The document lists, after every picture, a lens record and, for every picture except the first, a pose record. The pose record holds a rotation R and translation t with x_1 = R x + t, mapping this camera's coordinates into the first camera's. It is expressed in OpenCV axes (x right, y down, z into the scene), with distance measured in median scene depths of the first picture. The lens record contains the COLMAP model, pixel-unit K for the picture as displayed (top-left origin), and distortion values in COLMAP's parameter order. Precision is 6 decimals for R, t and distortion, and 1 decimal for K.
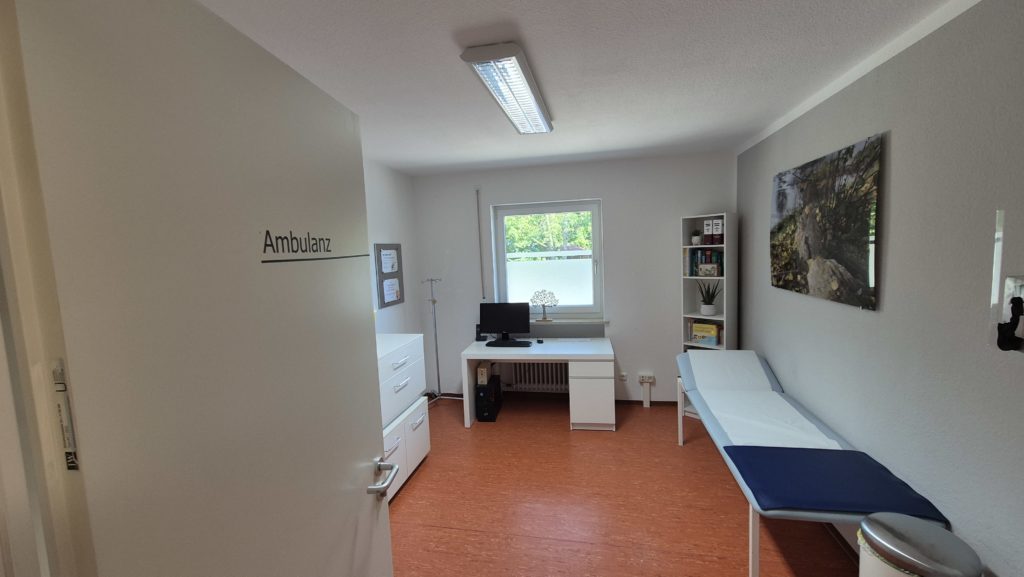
lens RADIAL K [[411.8, 0, 512.0], [0, 411.8, 288.5], [0, 0, 1]] dist [0.000328, 0.000094]
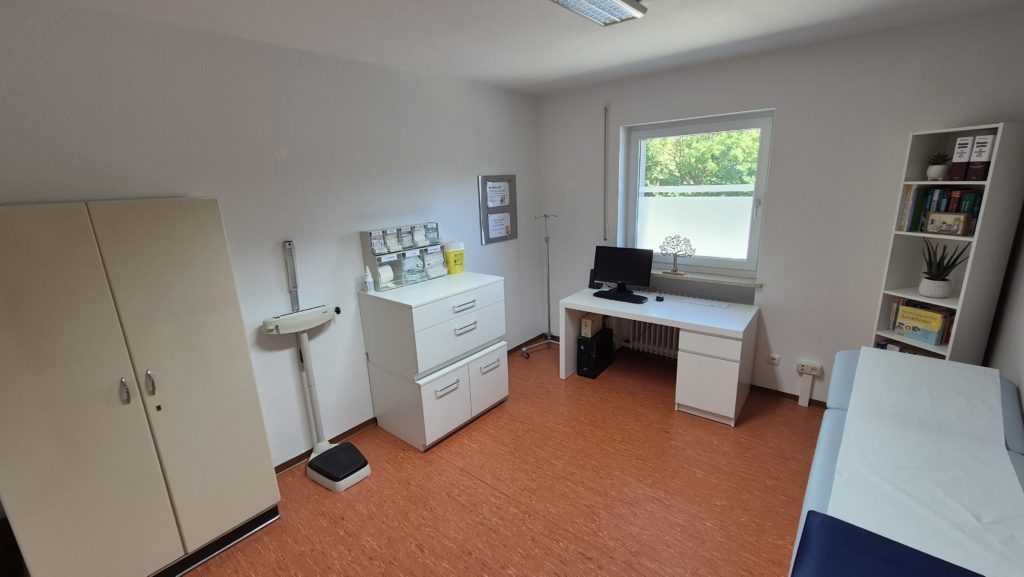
lens RADIAL K [[419.7, 0, 512.0], [0, 419.7, 288.5], [0, 0, 1]] dist [0.003309, 0.000507]
pose [[0.884815, 0.126071, -0.448563, 0.192790], [-0.045919, 0.981607, 0.185307, -0.034906], [0.463675, -0.143365, 0.874330, 0.144004]]
